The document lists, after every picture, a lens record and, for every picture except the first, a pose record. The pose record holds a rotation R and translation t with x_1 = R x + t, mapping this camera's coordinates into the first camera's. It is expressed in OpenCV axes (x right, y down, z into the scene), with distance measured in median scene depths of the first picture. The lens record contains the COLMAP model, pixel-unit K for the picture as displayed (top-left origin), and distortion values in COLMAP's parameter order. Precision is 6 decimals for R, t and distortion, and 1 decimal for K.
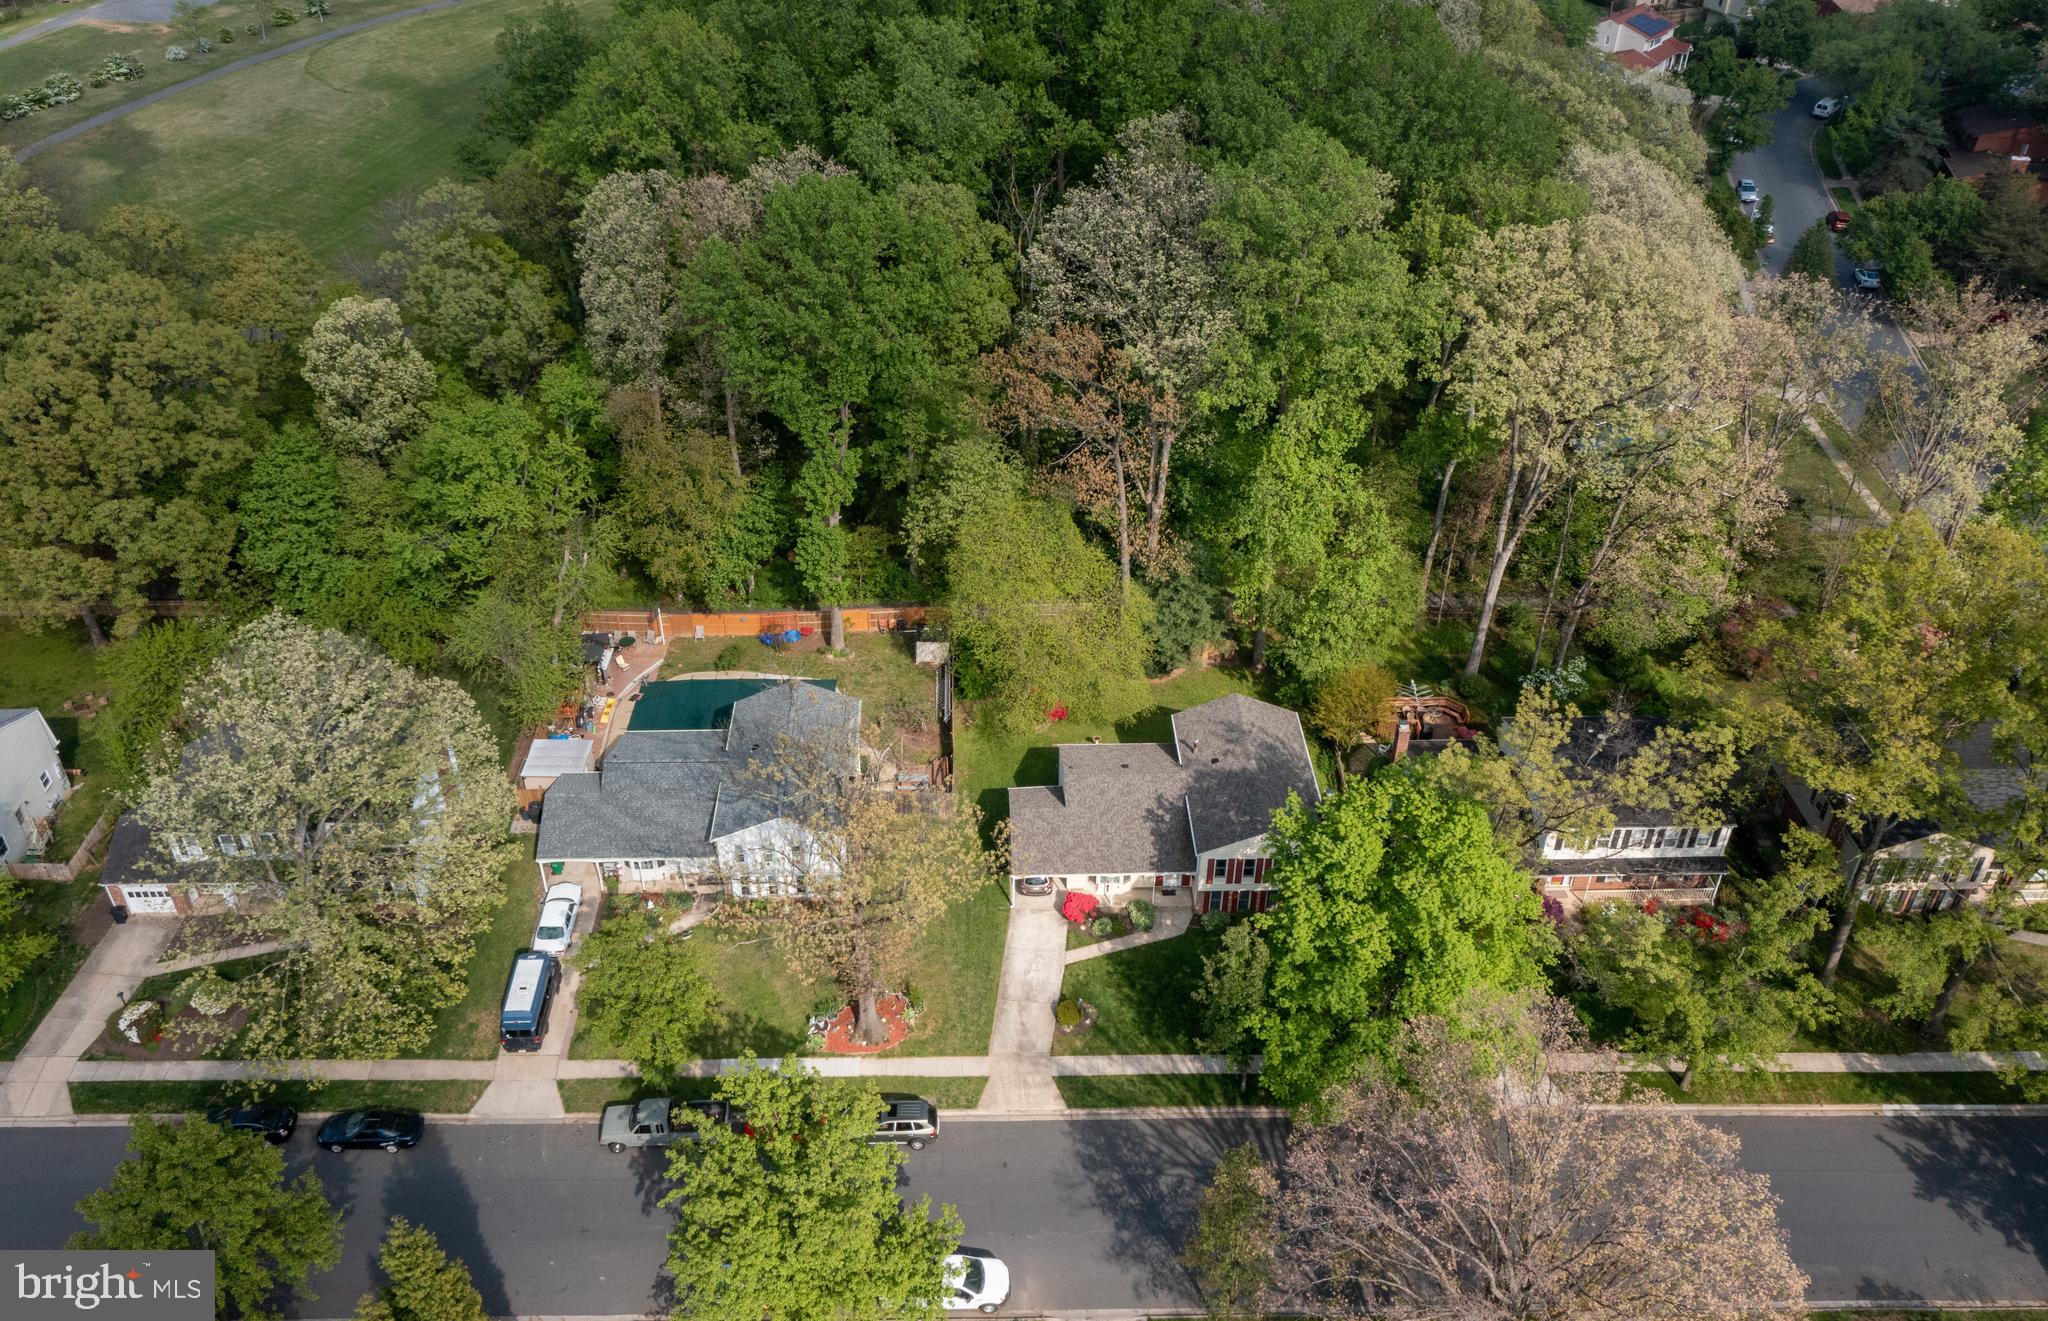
lens RADIAL K [[1704.4, 0, 1023.3], [0, 1704.4, 661.6], [0, 0, 1]] dist [-0.012565, -0.004067]
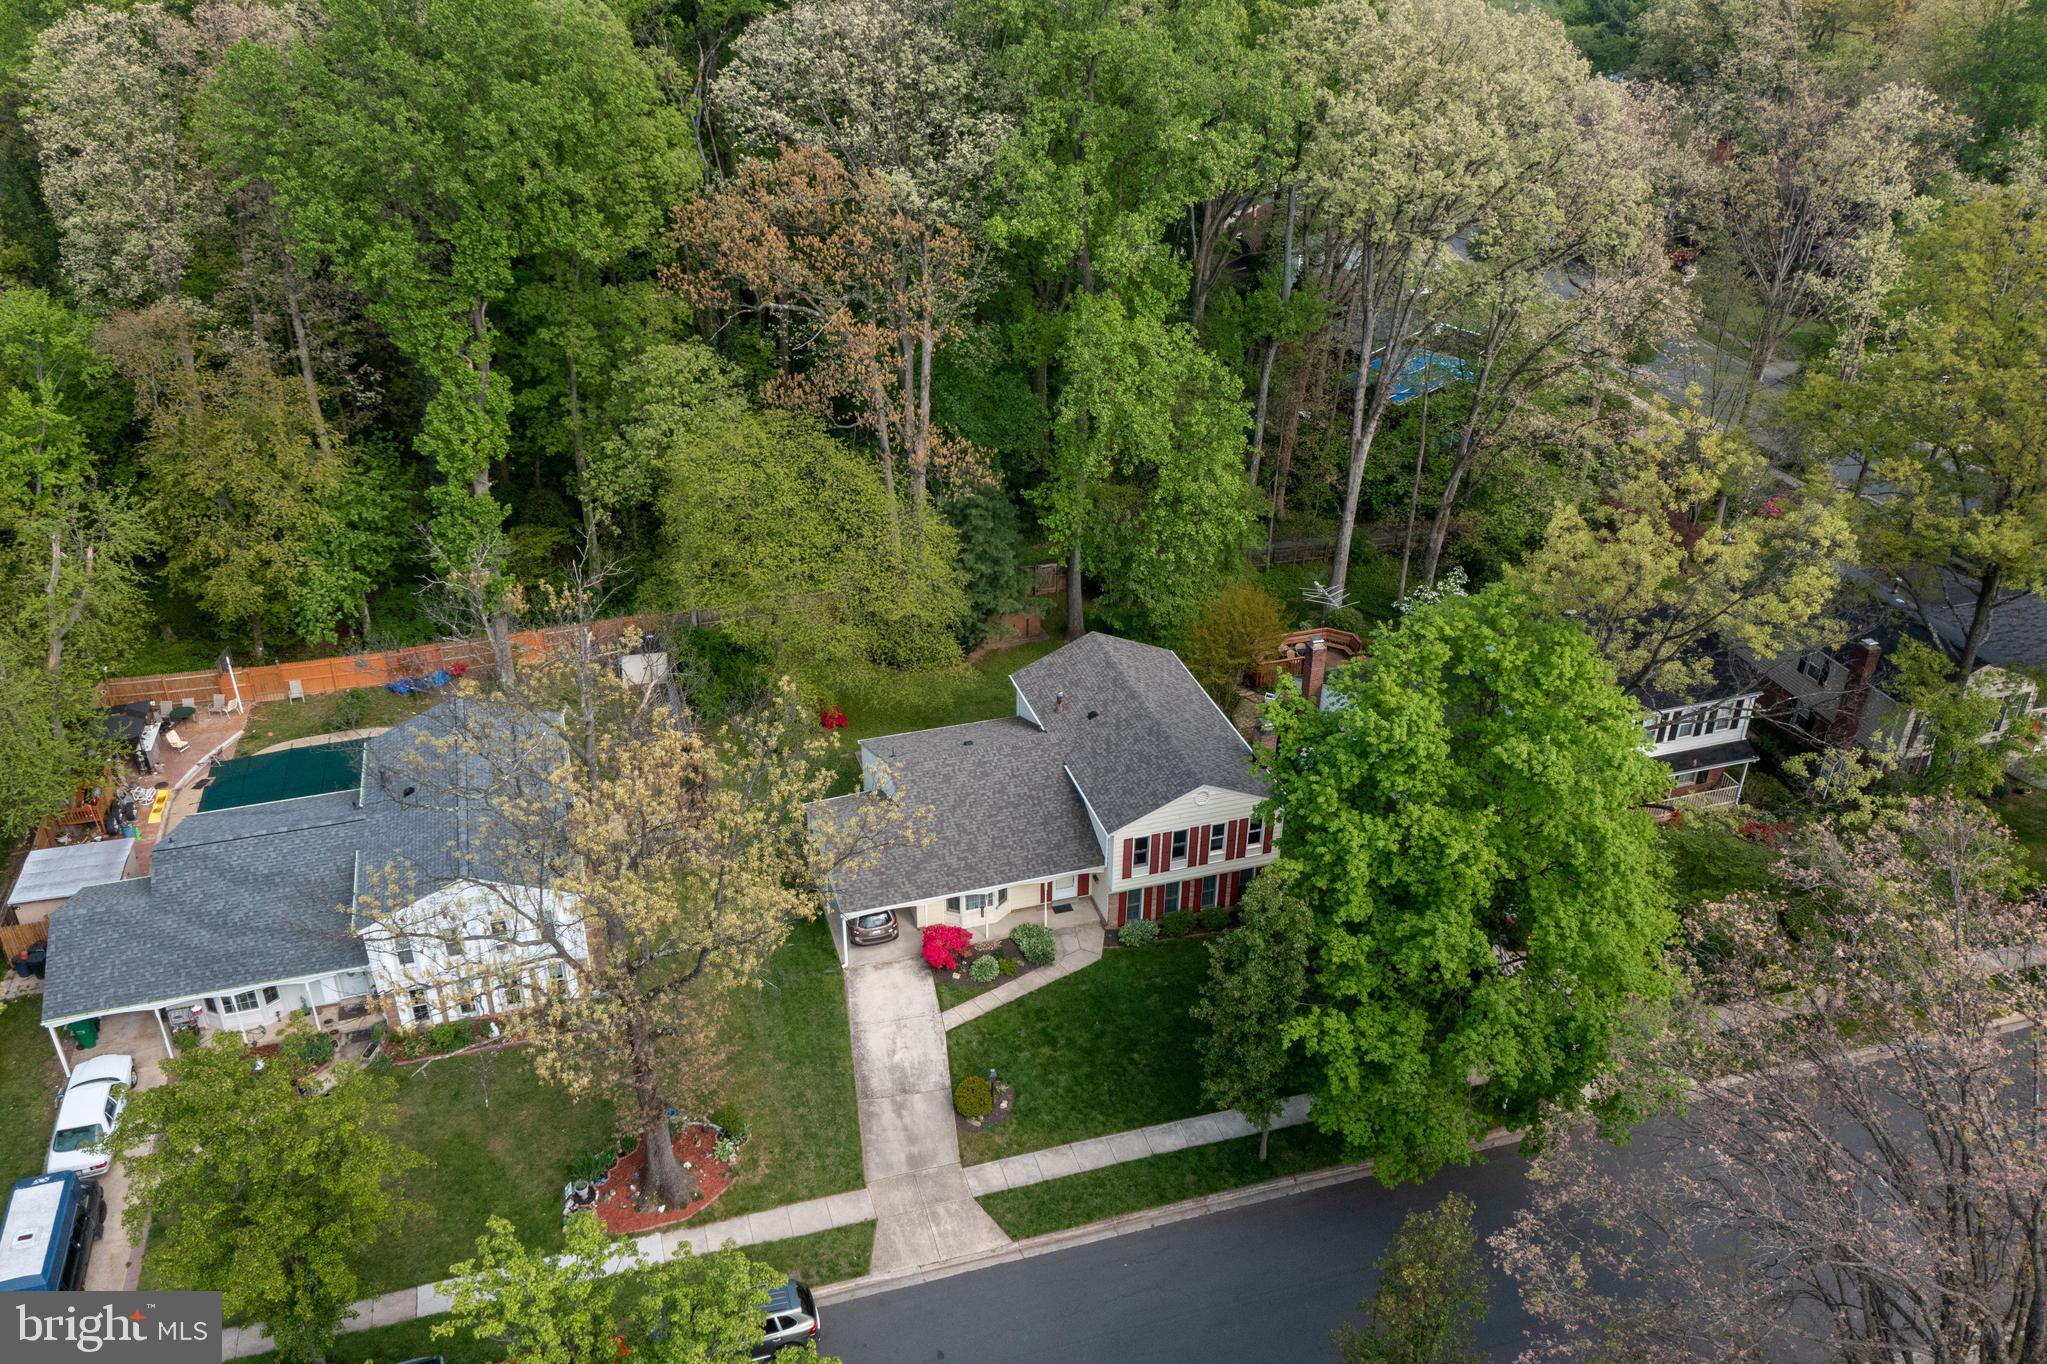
lens RADIAL K [[1629.5, 0, 1024.0], [0, 1629.5, 680.9], [0, 0, 1]] dist [-0.000463, 0.012998]
pose [[0.961670, -0.132804, 0.239903, -0.077793], [0.158103, 0.983367, -0.089403, 0.103335], [-0.224040, 0.123905, 0.966671, 0.357804]]
